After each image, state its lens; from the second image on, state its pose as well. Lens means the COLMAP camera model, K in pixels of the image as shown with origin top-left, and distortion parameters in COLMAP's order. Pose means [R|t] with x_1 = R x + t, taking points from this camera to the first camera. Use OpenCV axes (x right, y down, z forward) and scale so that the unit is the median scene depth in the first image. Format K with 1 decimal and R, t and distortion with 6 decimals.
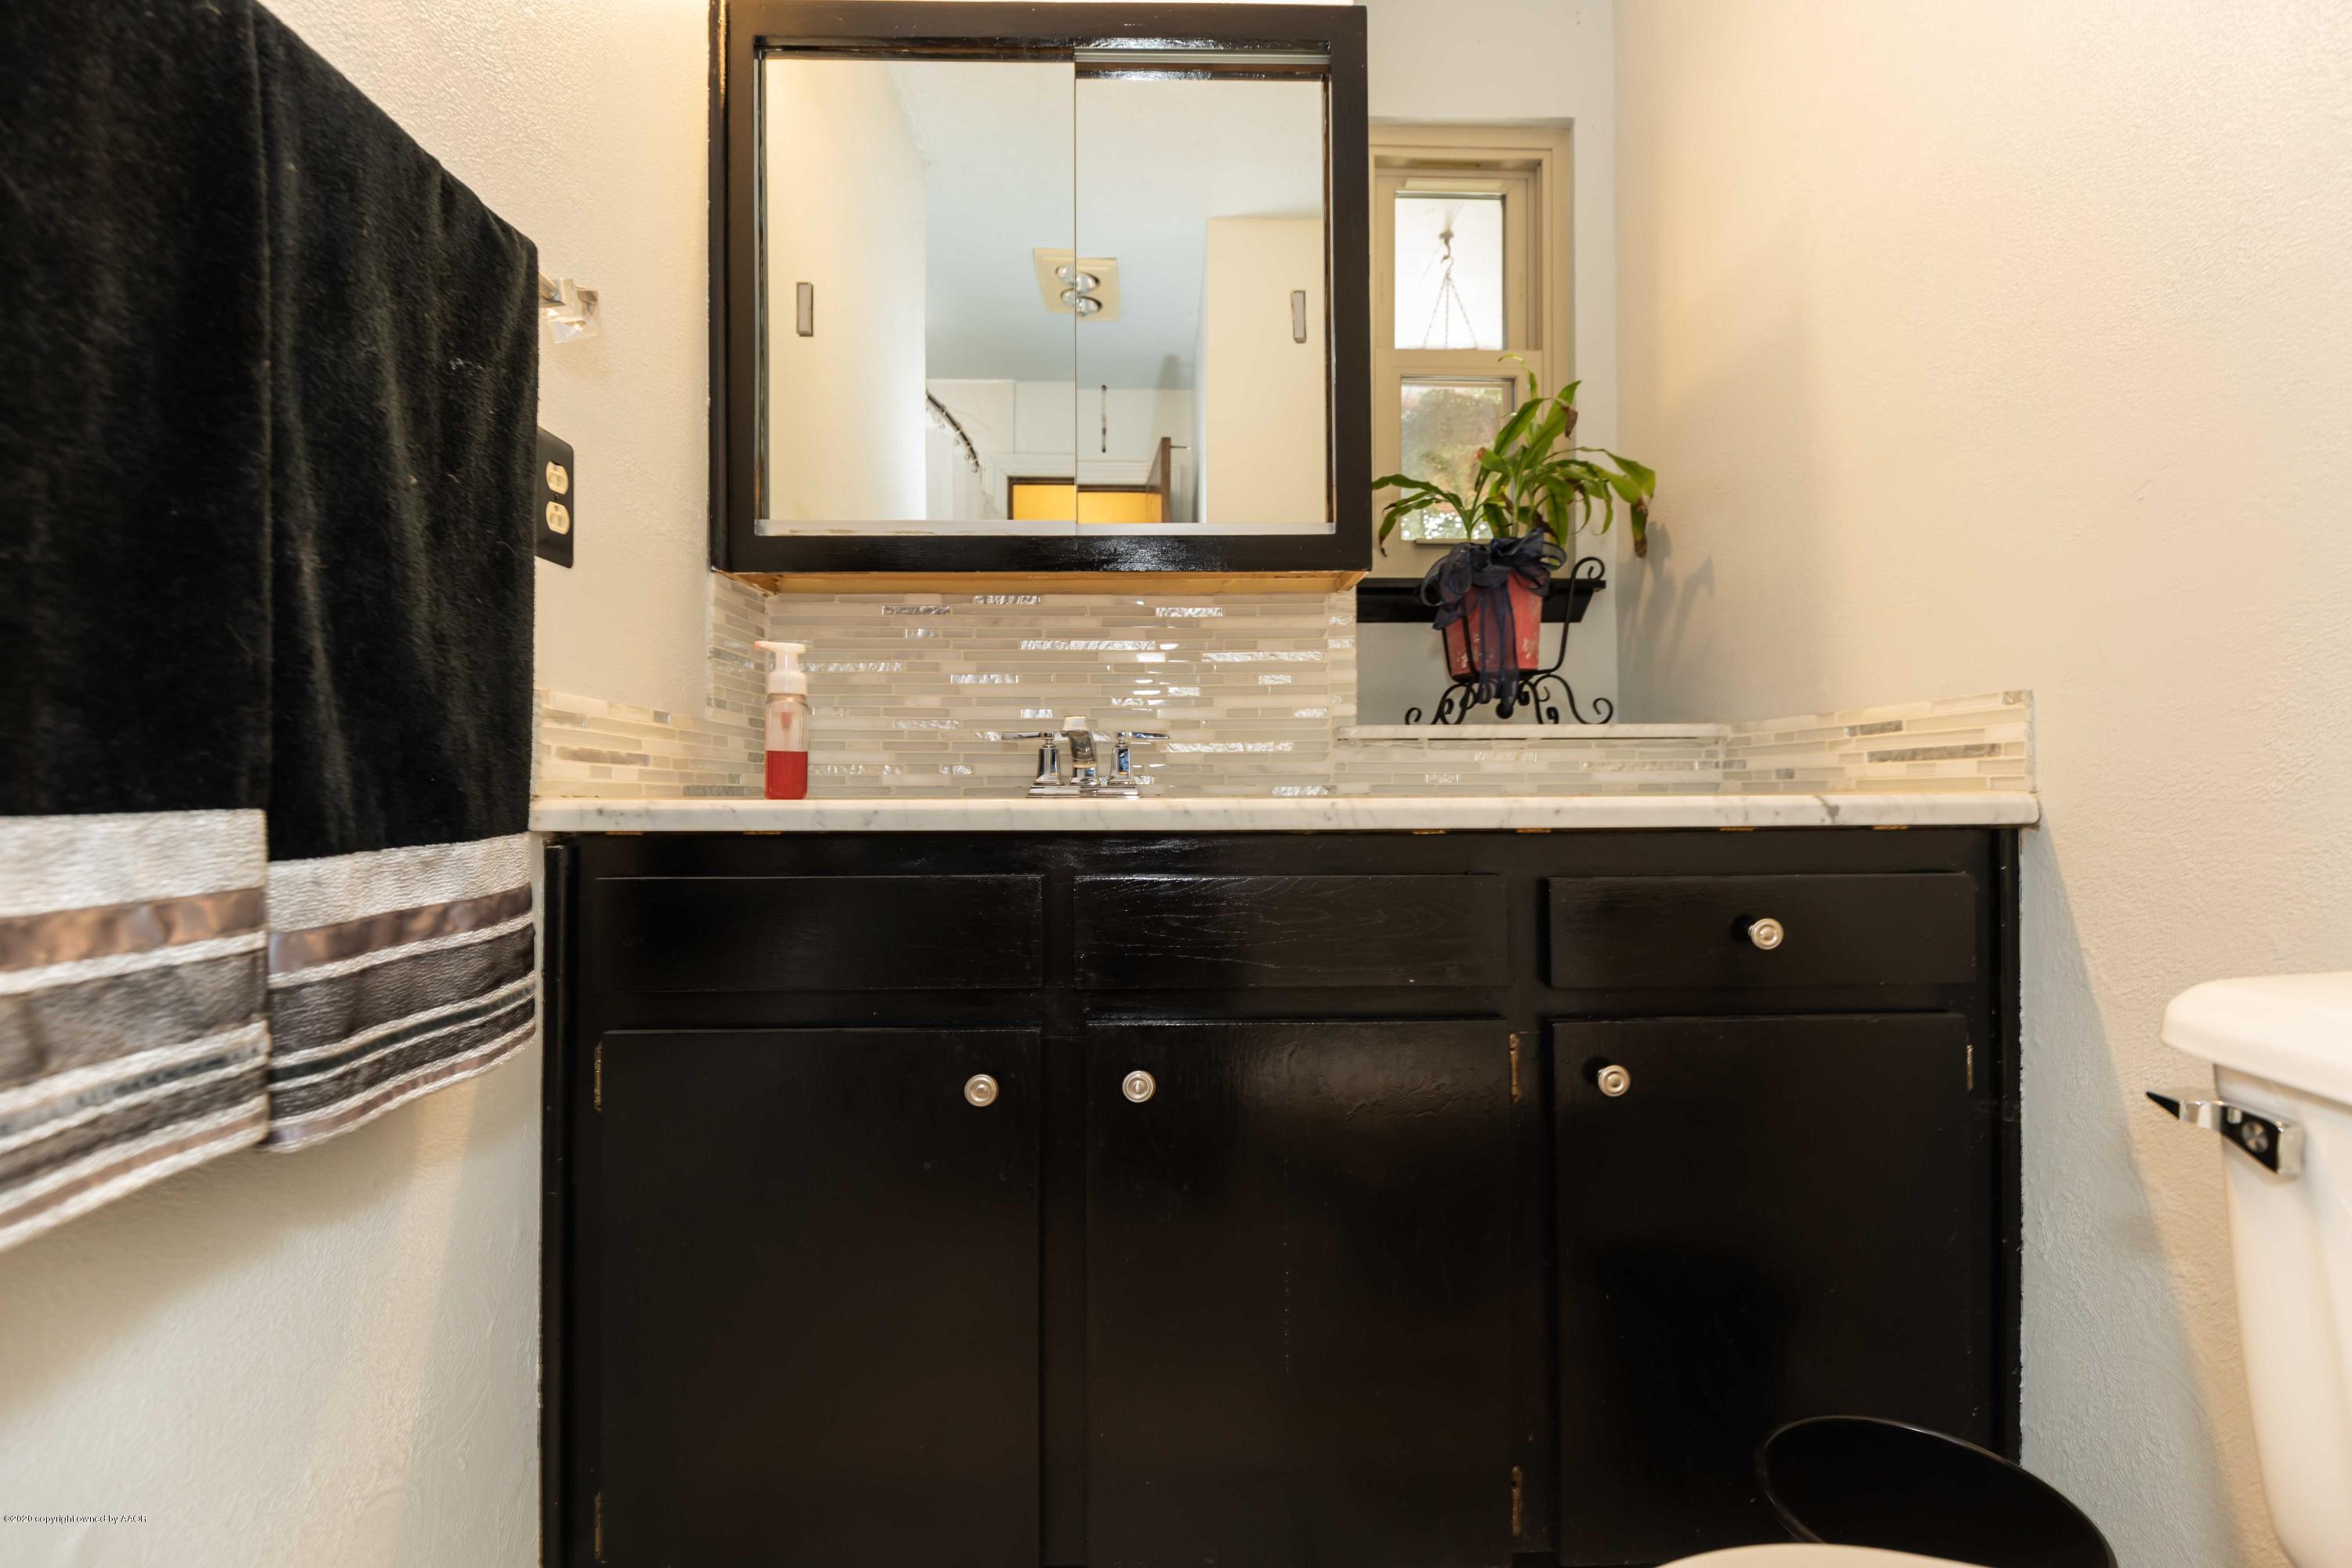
lens RADIAL K [[1069.2, 0, 1178.8], [0, 1069.2, 772.5], [0, 0, 1]] dist [0.004474, -0.000305]
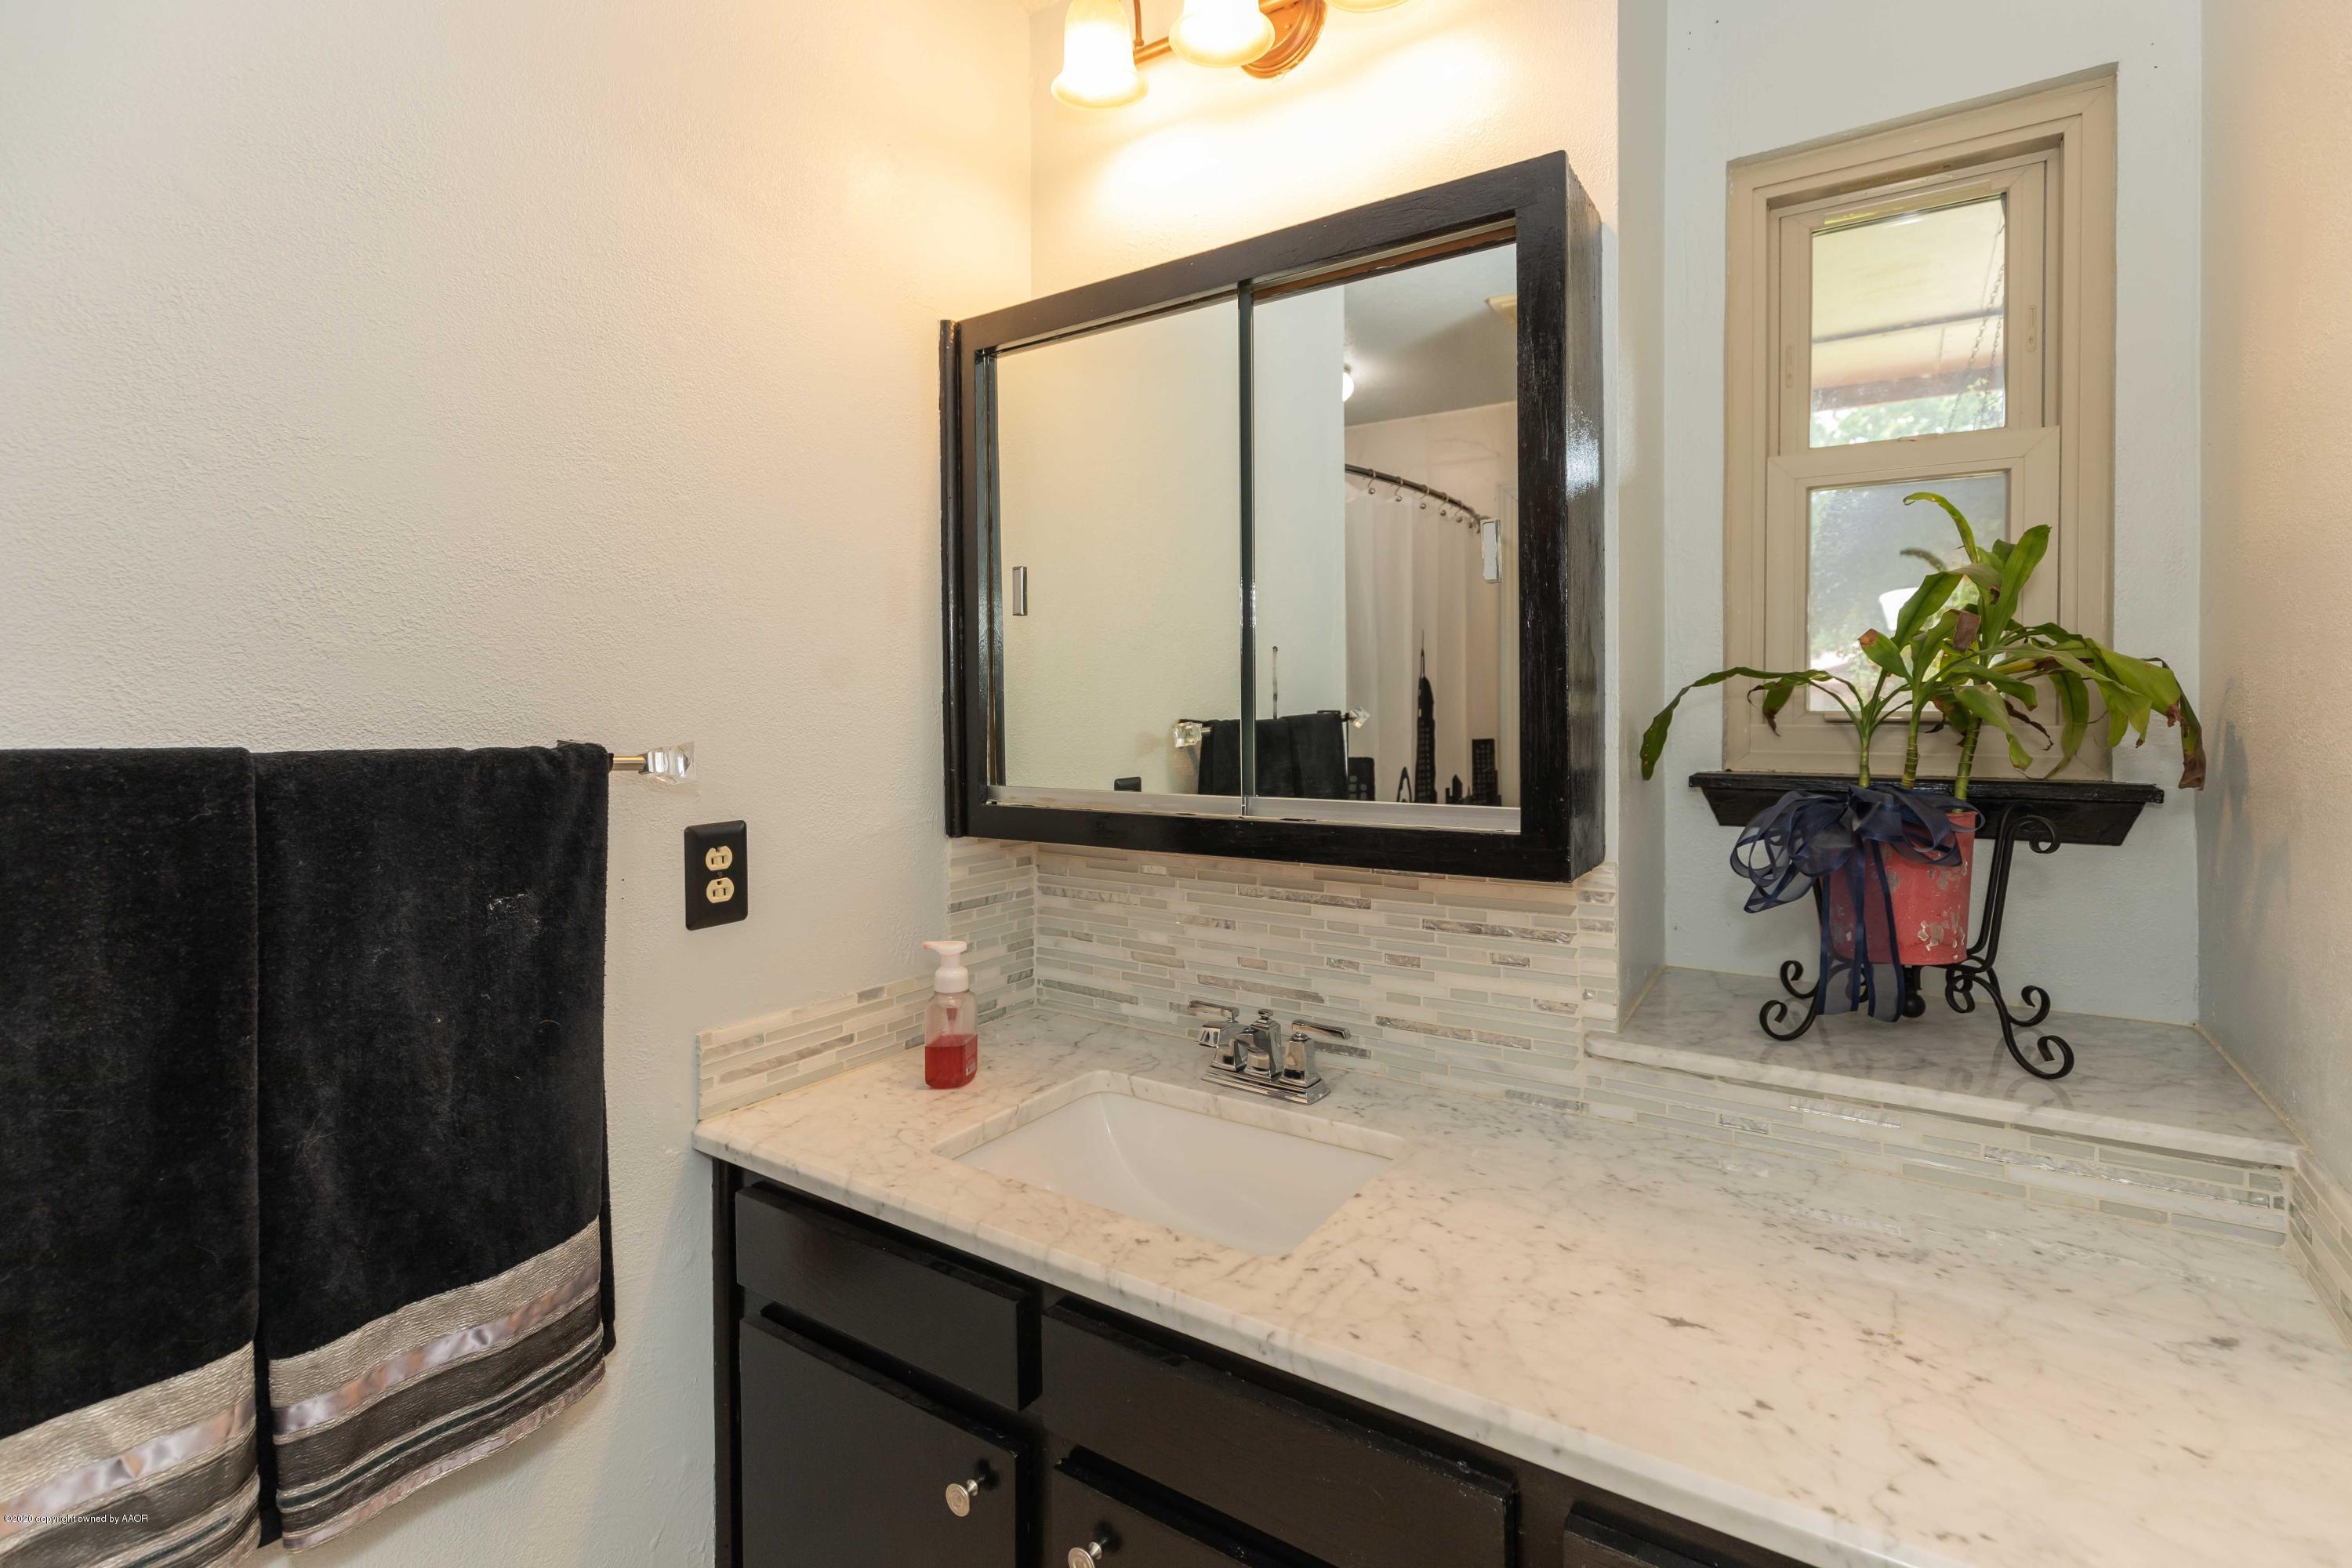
lens RADIAL K [[1062.1, 0, 1169.8], [0, 1062.1, 734.5], [0, 0, 1]] dist [0.000569, -0.000560]
pose [[0.820727, 0.018004, -0.571037, 0.391353], [0.000782, 0.999467, 0.032636, -0.332547], [0.571320, -0.027232, 0.820275, 0.217975]]
